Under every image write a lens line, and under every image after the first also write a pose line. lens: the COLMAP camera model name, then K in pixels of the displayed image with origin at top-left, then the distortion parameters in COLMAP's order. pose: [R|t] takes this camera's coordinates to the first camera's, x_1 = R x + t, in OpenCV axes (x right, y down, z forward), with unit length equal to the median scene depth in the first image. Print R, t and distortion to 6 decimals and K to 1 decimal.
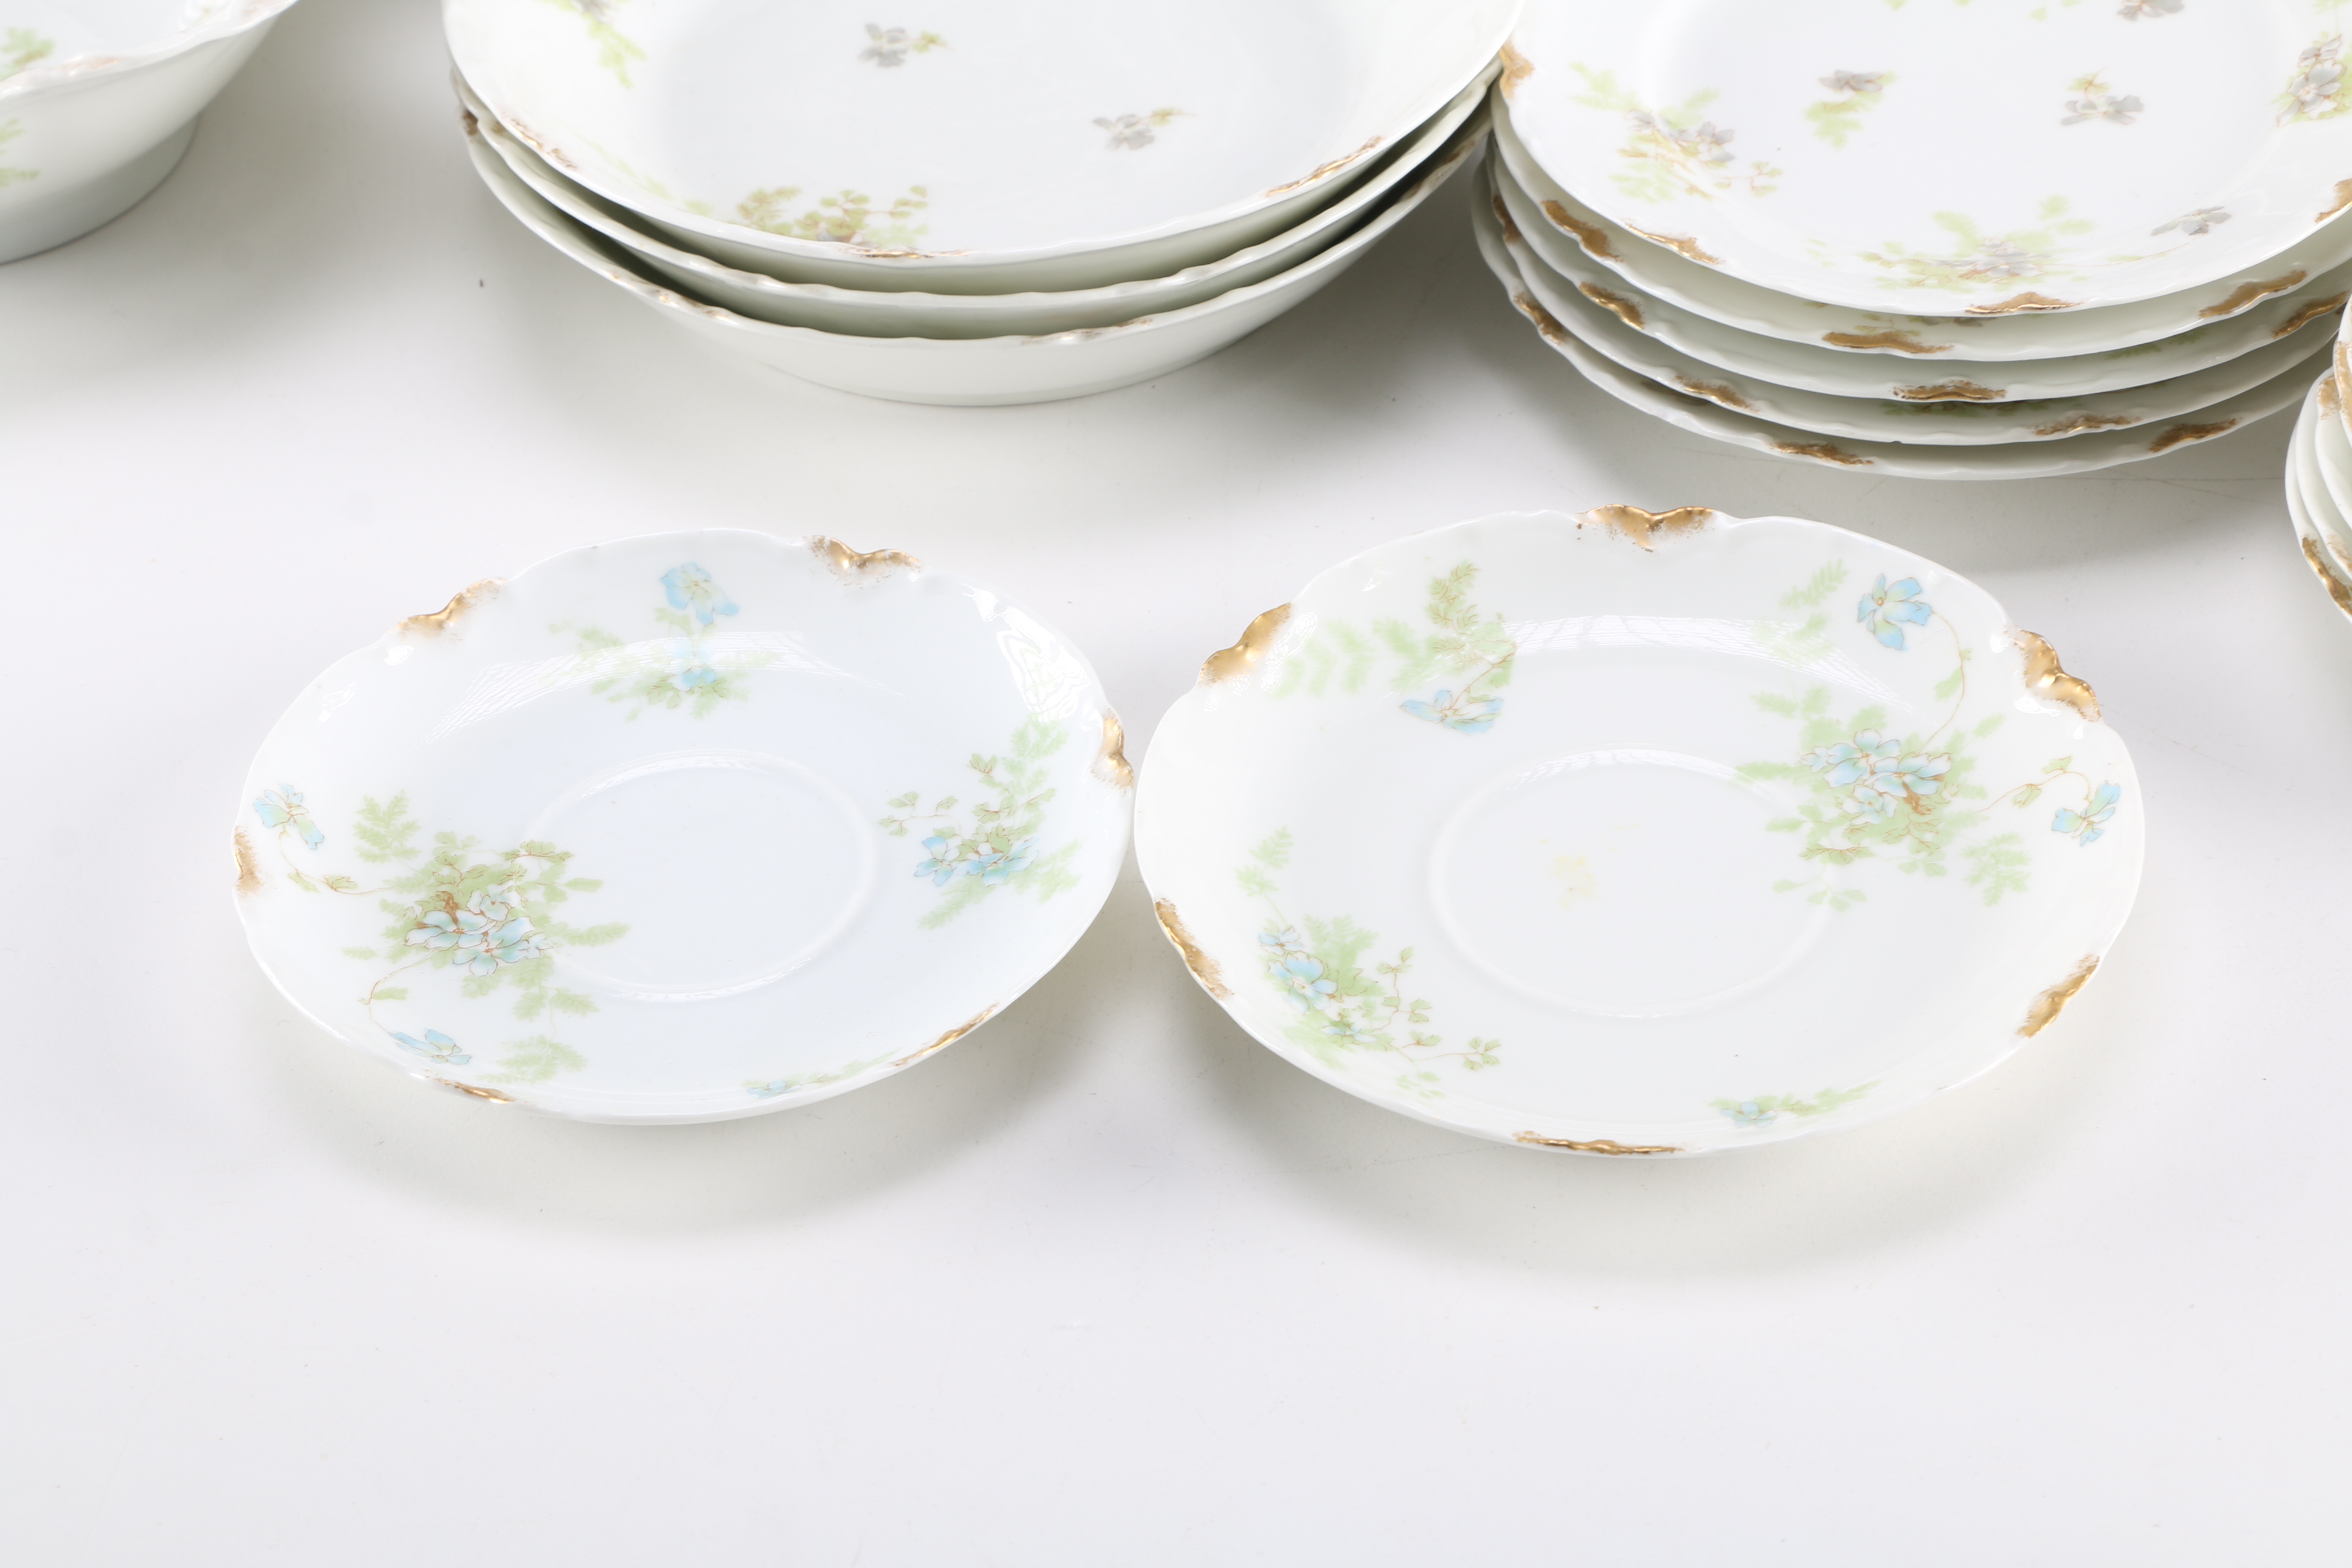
lens RADIAL K [[5877.9, 0, 1177.3], [0, 5877.9, 774.9], [0, 0, 1]] dist [0.269857, 0.000000]
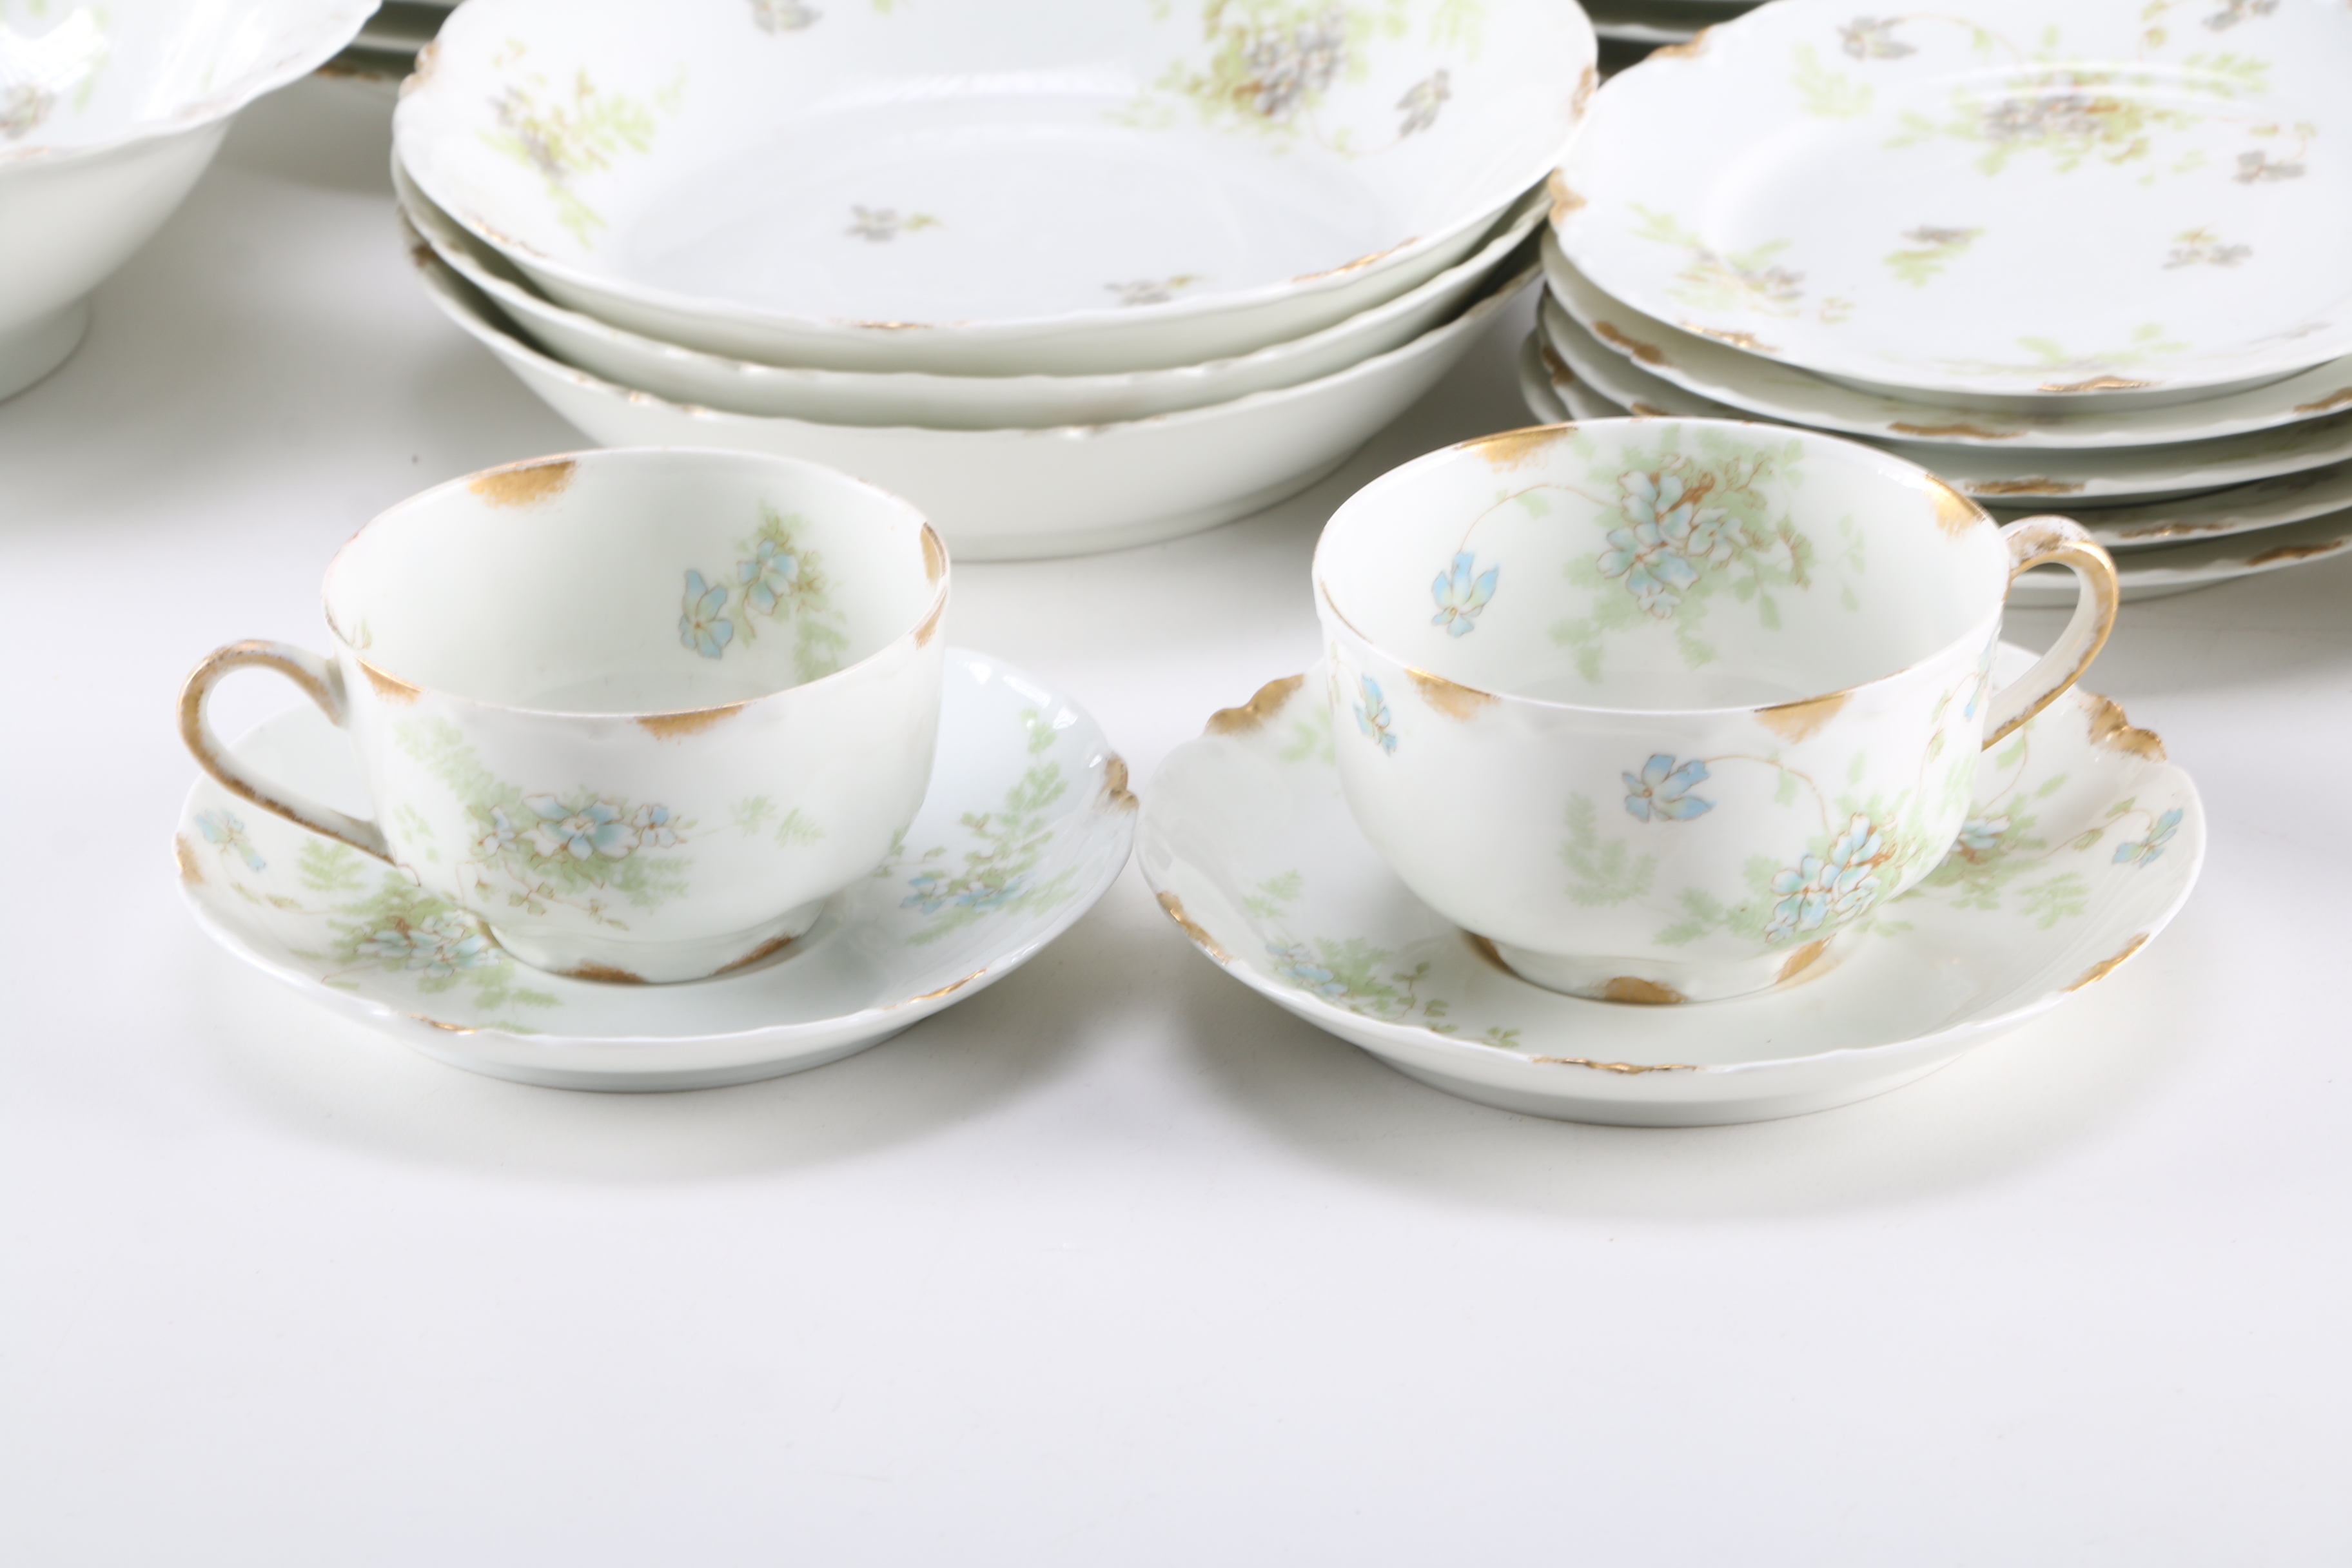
lens RADIAL K [[9695.6, 0, 1158.4], [0, 9695.6, 792.0], [0, 0, 1]] dist [0.835190, 0.000000]
pose [[0.999652, 0.026344, -0.001542, -0.001648], [-0.026079, 0.977249, -0.210486, 0.304986], [-0.004038, 0.210453, 0.977596, -0.483327]]
